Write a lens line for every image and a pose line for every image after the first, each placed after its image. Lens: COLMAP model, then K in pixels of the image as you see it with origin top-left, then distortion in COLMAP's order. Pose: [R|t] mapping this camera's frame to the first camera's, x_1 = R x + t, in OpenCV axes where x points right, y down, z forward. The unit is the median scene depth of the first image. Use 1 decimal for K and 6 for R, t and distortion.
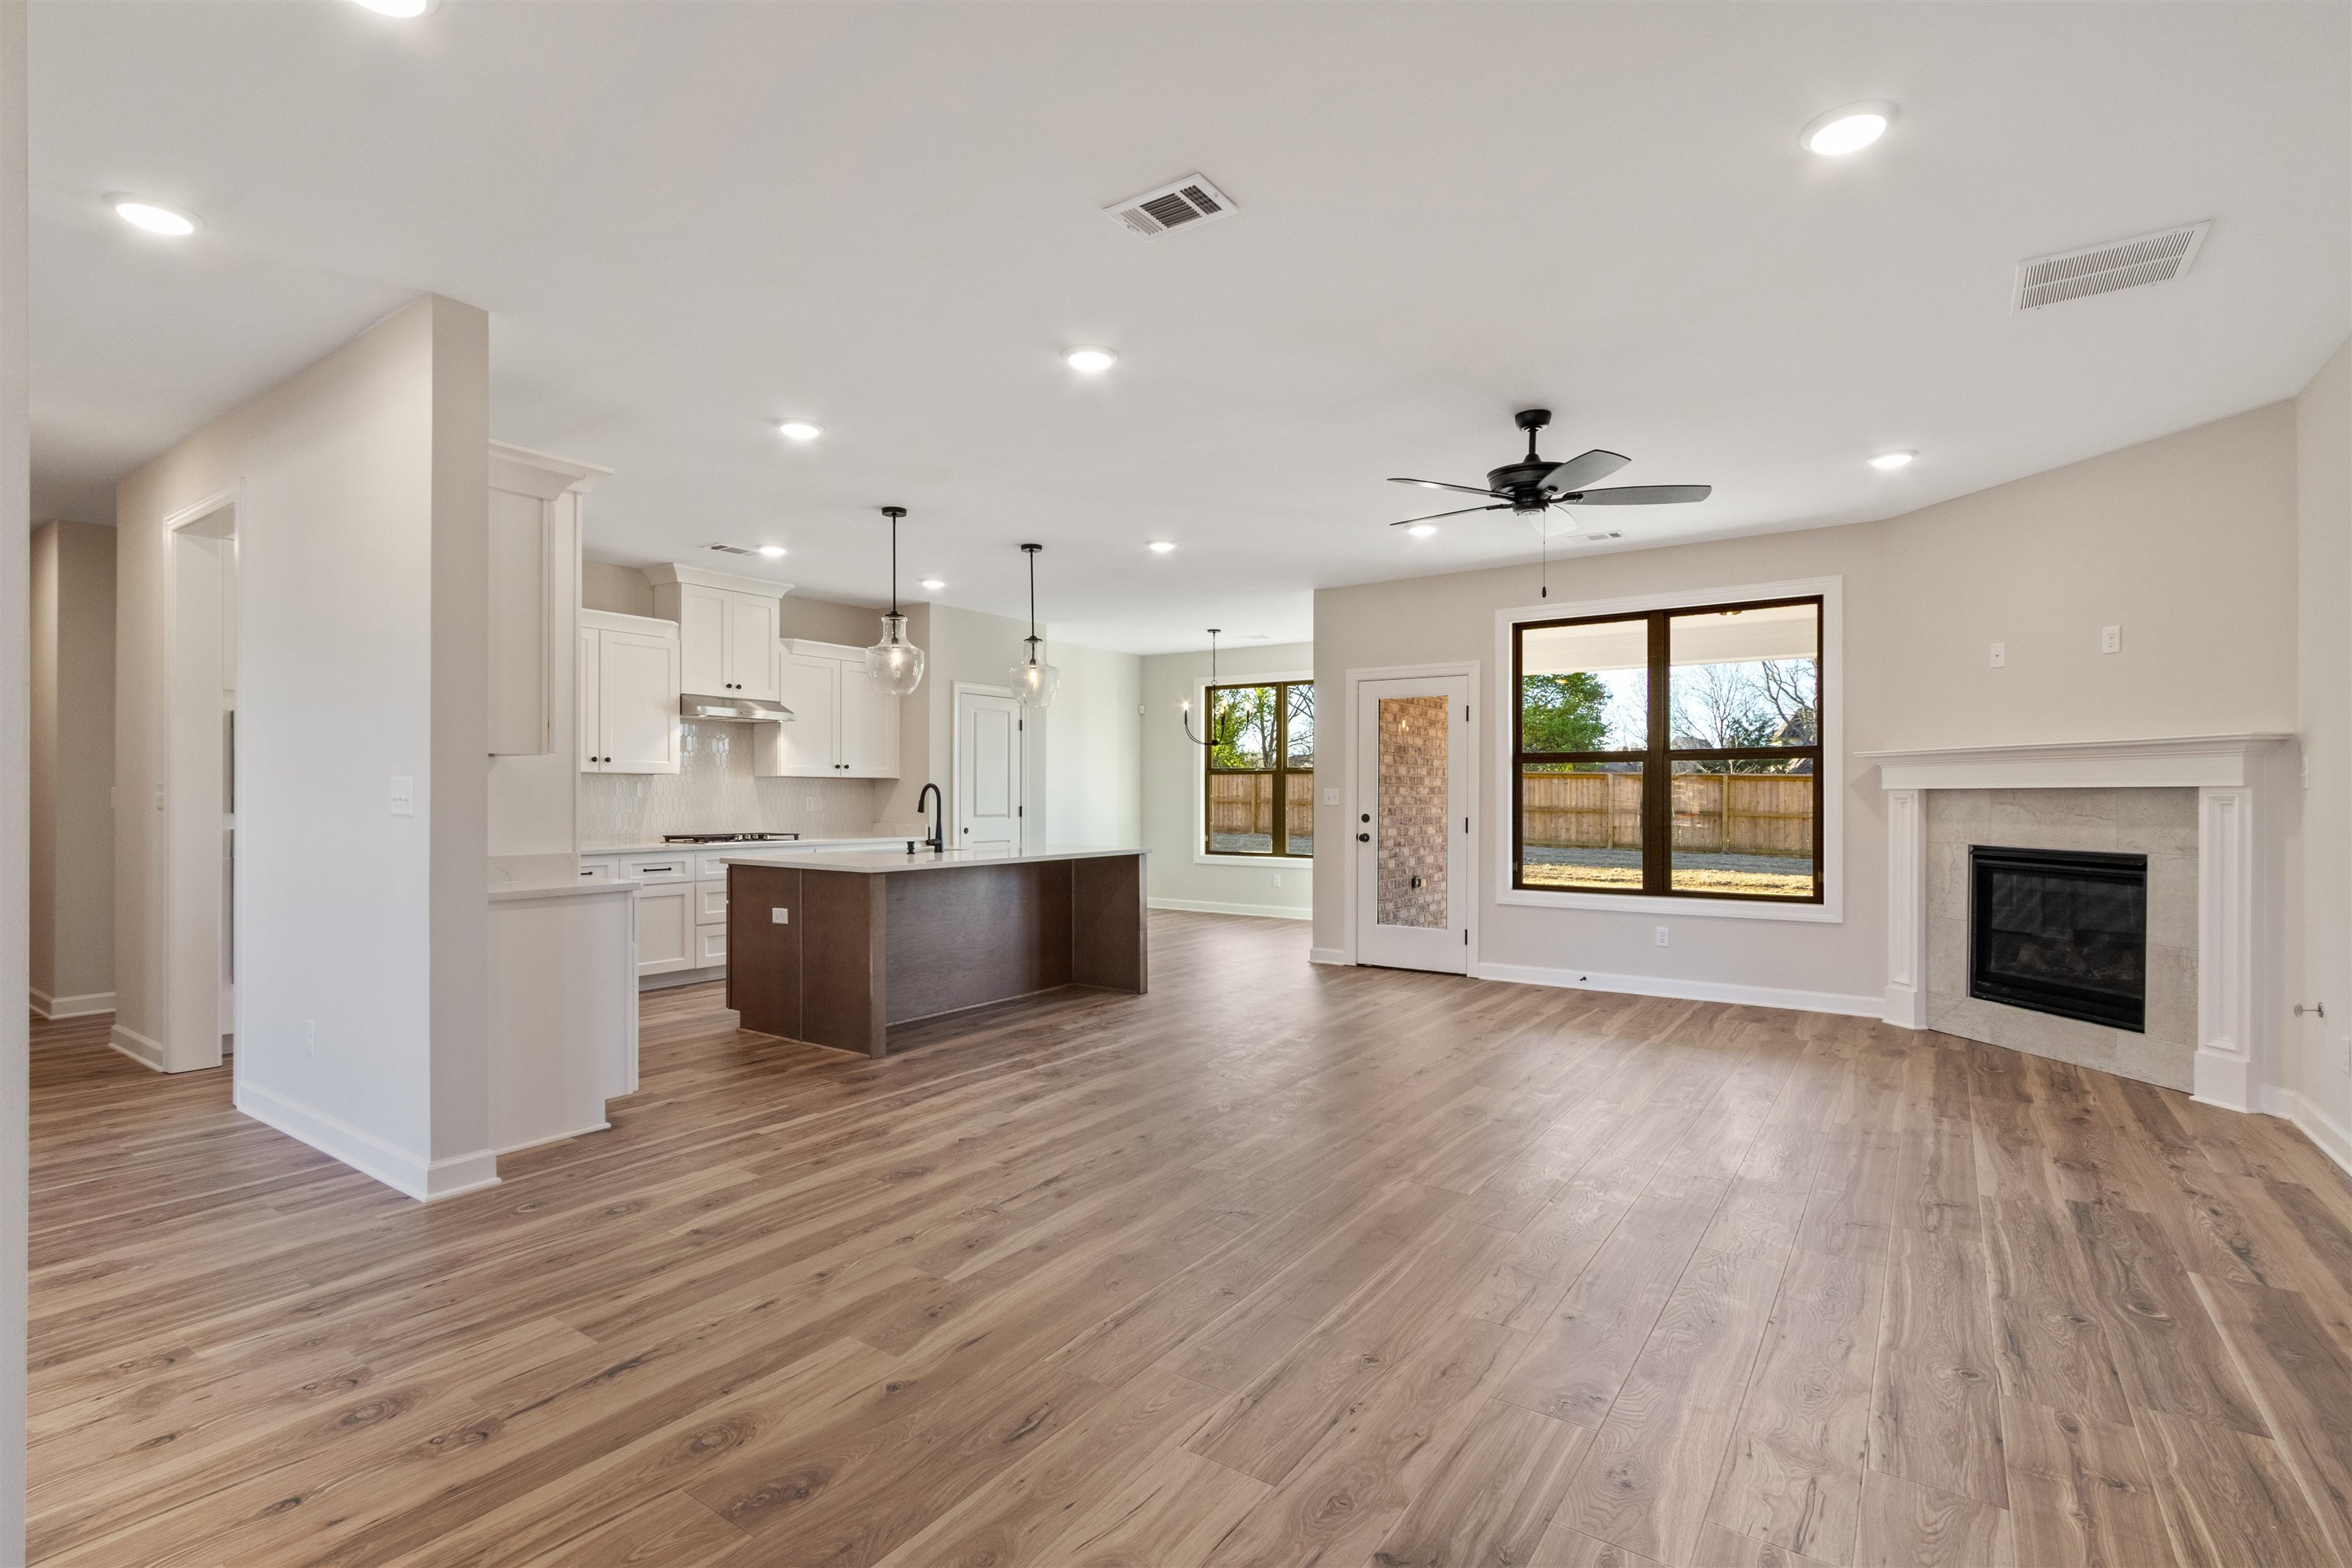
lens RADIAL K [[1090.6, 0, 1168.3], [0, 1090.6, 794.1], [0, 0, 1]] dist [0.001195, -0.000766]
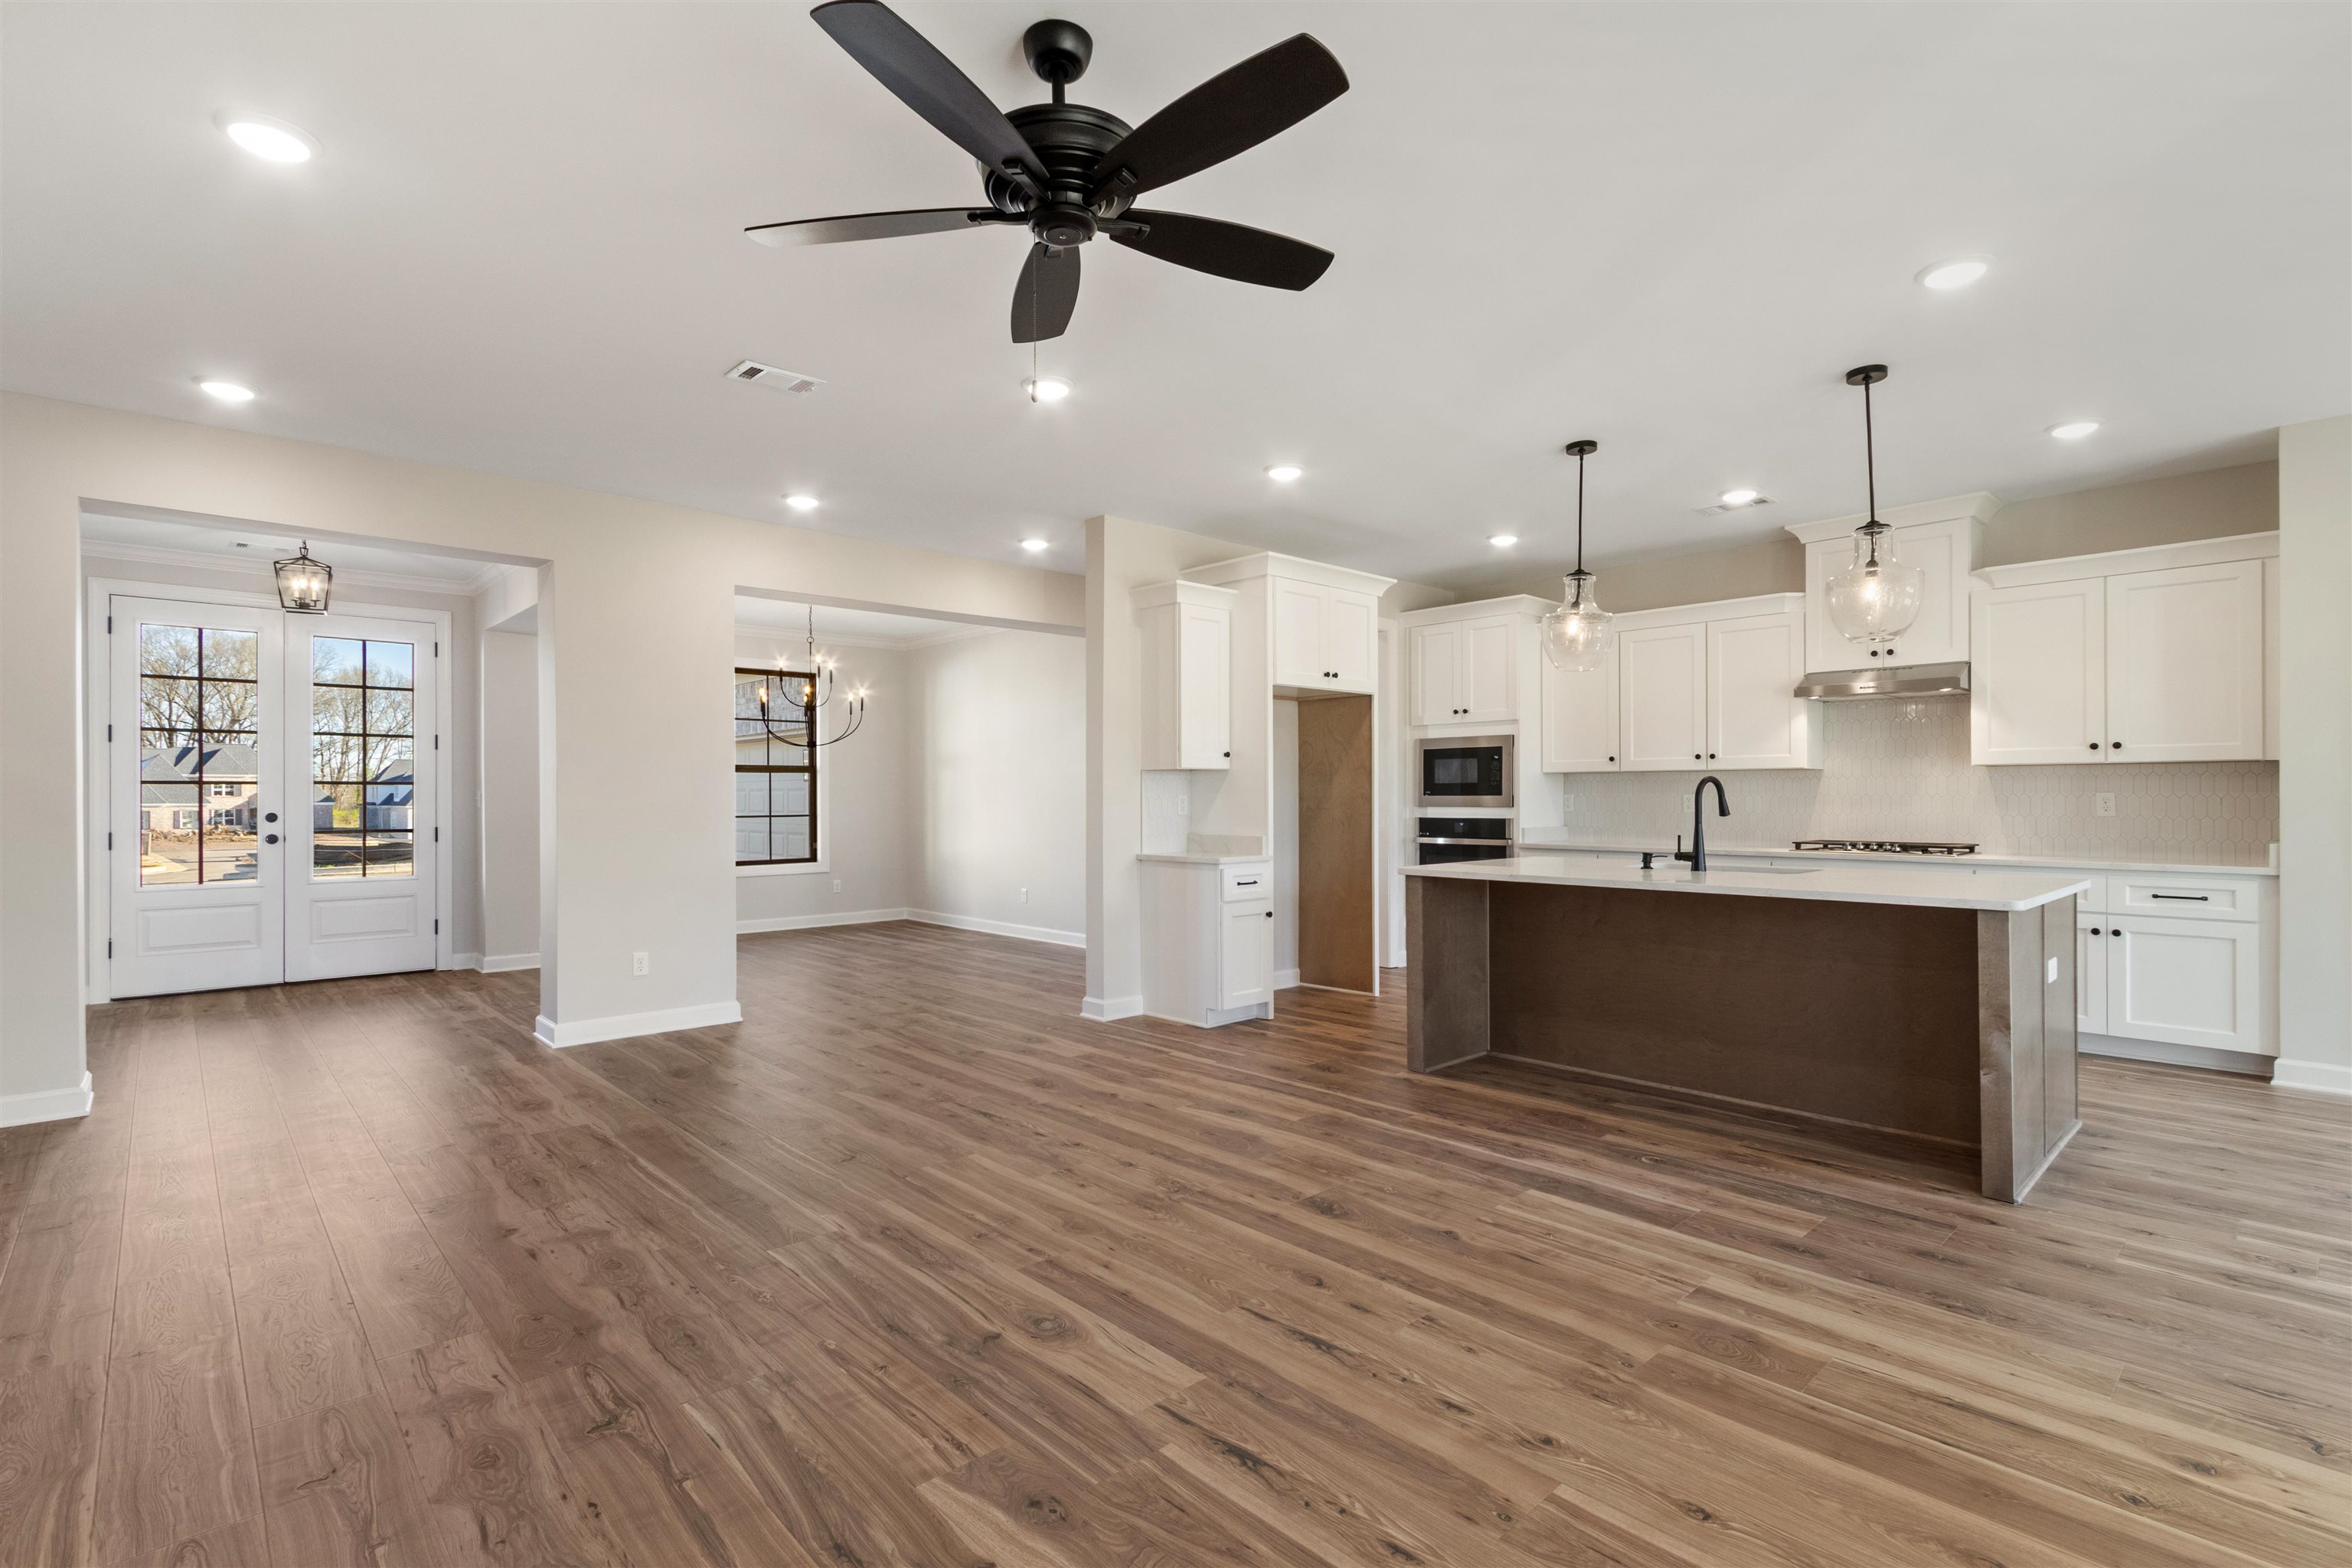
lens RADIAL K [[1090.6, 0, 1168.3], [0, 1090.6, 794.1], [0, 0, 1]] dist [0.001195, -0.000766]
pose [[-0.211101, -0.001977, -0.977462, 0.701338], [0.004237, 0.999987, -0.002937, 0.003714], [0.977455, -0.004762, -0.211089, 0.990563]]
